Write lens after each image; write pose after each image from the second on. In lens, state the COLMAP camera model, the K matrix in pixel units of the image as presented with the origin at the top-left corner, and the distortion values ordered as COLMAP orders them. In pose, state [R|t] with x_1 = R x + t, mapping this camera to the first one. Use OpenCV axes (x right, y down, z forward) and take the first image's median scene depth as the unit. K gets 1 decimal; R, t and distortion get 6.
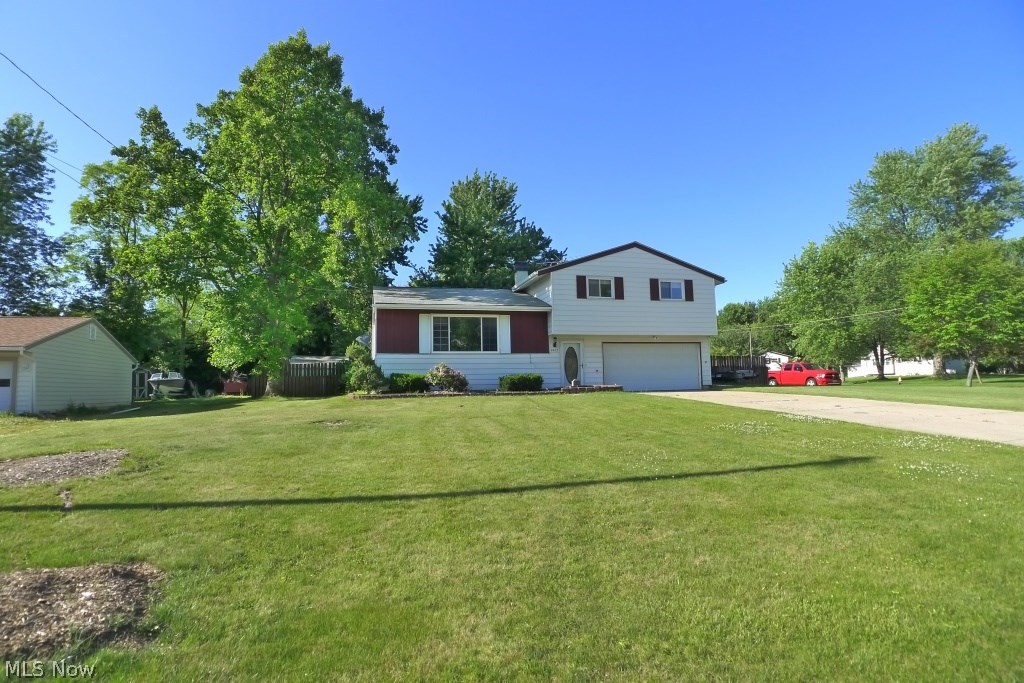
lens RADIAL K [[543.8, 0, 502.6], [0, 543.8, 334.9], [0, 0, 1]] dist [-0.112589, 0.039823]
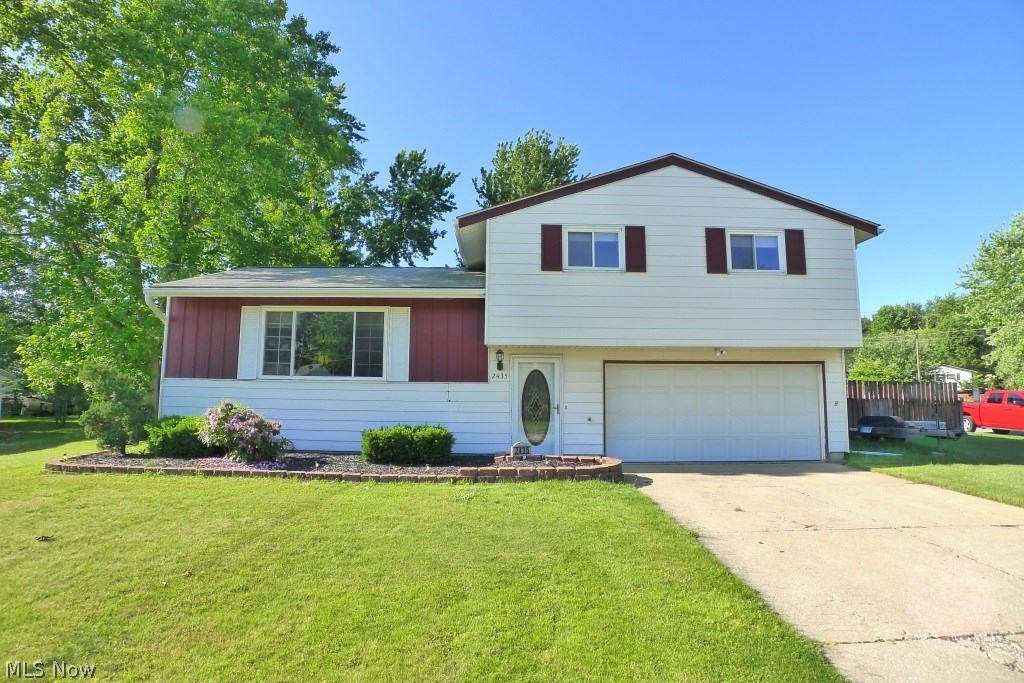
lens RADIAL K [[543.8, 0, 502.6], [0, 543.8, 334.9], [0, 0, 1]] dist [-0.112589, 0.039823]
pose [[0.972211, 0.000590, -0.234106, 0.208700], [-0.003768, 0.999907, -0.013131, -0.003312], [0.234076, 0.013649, 0.972122, 0.500092]]
